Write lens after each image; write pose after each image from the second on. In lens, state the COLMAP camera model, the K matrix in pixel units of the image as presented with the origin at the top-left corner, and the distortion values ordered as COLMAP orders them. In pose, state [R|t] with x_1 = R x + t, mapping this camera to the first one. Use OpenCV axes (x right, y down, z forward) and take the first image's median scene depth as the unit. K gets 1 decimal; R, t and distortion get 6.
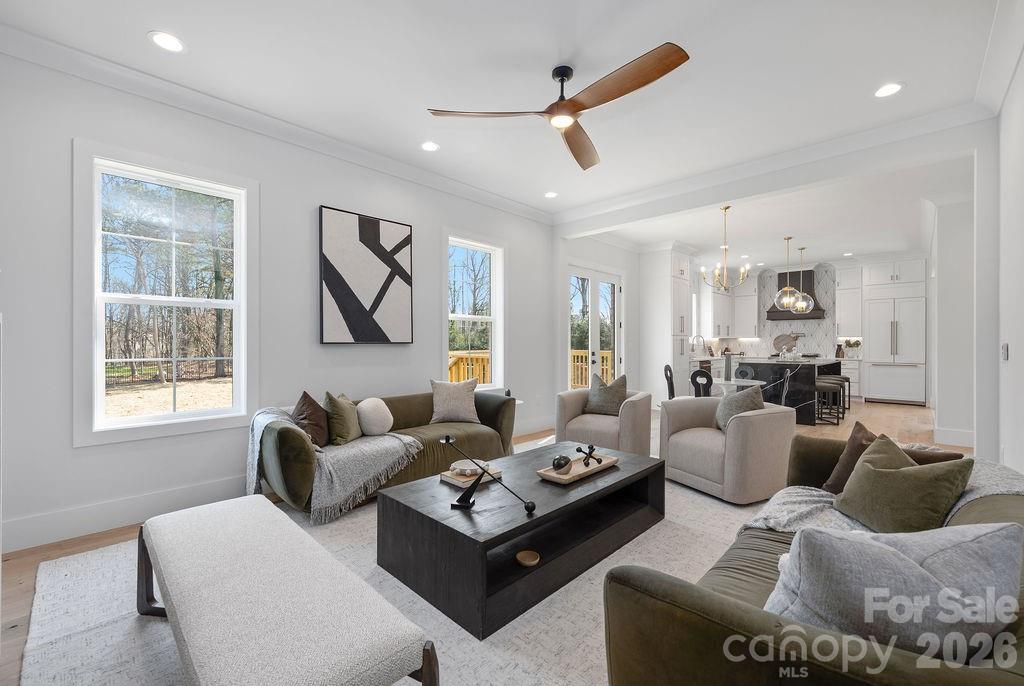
lens RADIAL K [[408.6, 0, 490.7], [0, 408.6, 343.3], [0, 0, 1]] dist [-0.003242, -0.000315]
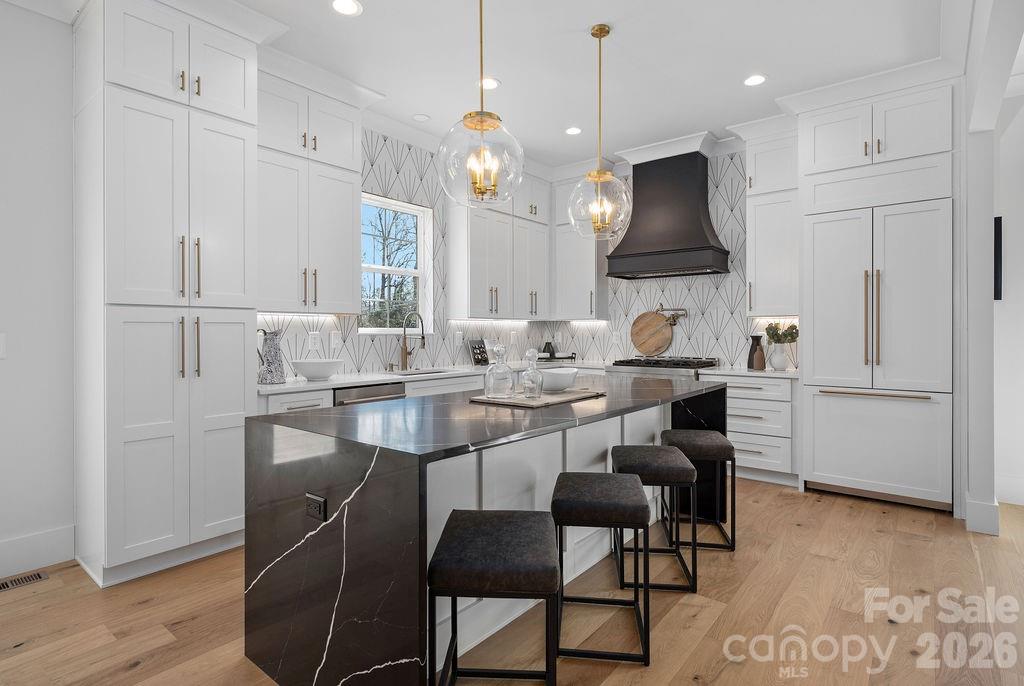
lens RADIAL K [[527.9, 0, 517.9], [0, 527.9, 329.0], [0, 0, 1]] dist [-0.000670, -0.000204]
pose [[0.989970, -0.000793, 0.141277, 0.564431], [0.001797, 0.999974, -0.006977, -0.000220], [-0.141268, 0.007161, 0.989945, 0.536099]]
